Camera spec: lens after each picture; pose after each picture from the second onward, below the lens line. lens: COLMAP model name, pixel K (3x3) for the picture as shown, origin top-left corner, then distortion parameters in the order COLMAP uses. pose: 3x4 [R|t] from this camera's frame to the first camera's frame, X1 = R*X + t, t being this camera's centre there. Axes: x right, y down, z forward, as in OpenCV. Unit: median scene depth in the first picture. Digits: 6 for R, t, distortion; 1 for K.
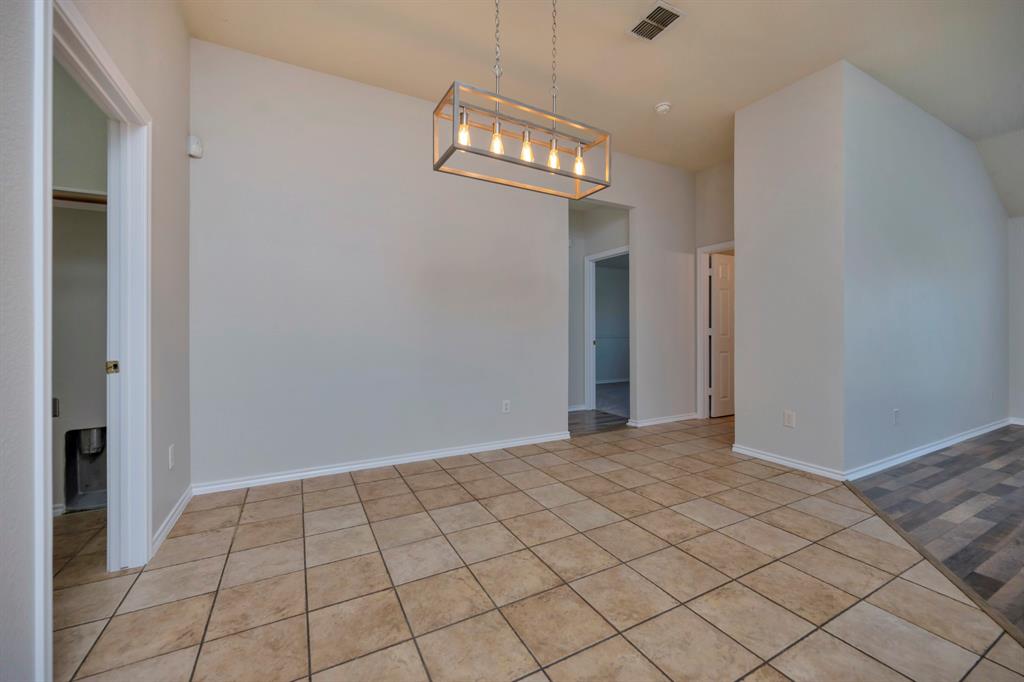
lens RADIAL K [[406.7, 0, 513.2], [0, 406.7, 336.1], [0, 0, 1]] dist [-0.001215, -0.000126]
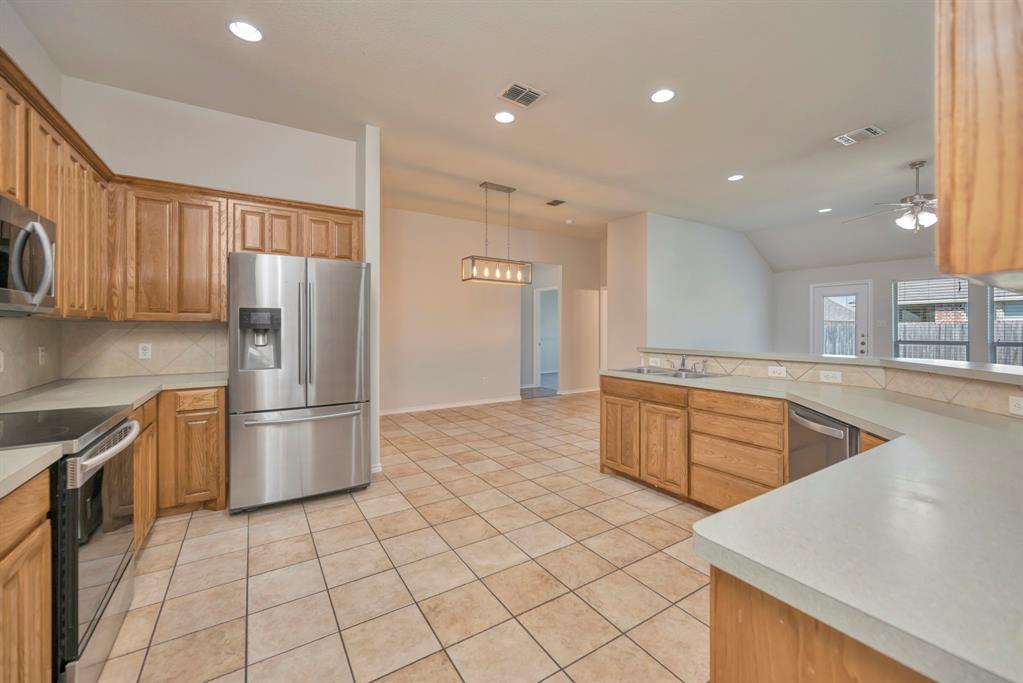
lens RADIAL K [[416.1, 0, 518.4], [0, 416.1, 328.6], [0, 0, 1]] dist [0.001077, 0.000106]
pose [[0.995449, 0.002233, 0.095272, -0.066034], [-0.001198, 0.999940, -0.010929, -0.057650], [-0.095291, 0.010765, 0.995391, -1.228278]]
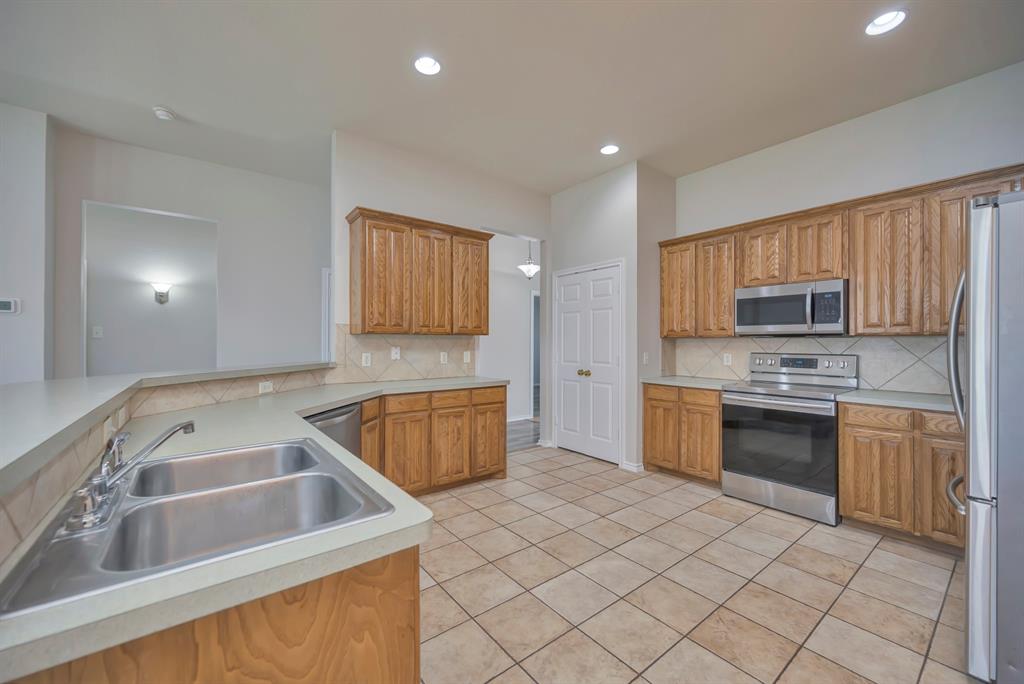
lens RADIAL K [[400.3, 0, 513.5], [0, 400.3, 343.5], [0, 0, 1]] dist [0.000223, 0.000053]
pose [[-0.984042, 0.000925, -0.177932, 0.330665], [-0.001781, 0.999885, 0.015048, -0.075090], [0.177926, 0.015125, -0.983928, 0.483316]]
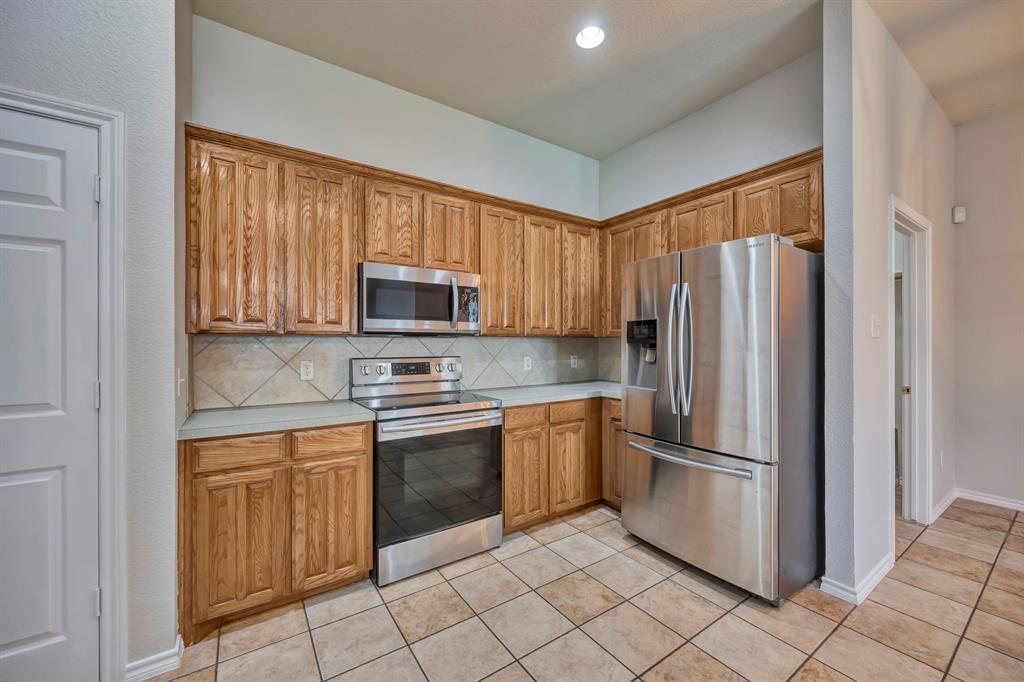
lens RADIAL K [[400.3, 0, 513.5], [0, 400.3, 342.5], [0, 0, 1]] dist [0.000223, 0.000053]
pose [[0.117474, -0.001409, -0.993075, 0.266039], [-0.010396, 0.999942, -0.002648, -0.062606], [0.993022, 0.010635, 0.117453, -0.488131]]
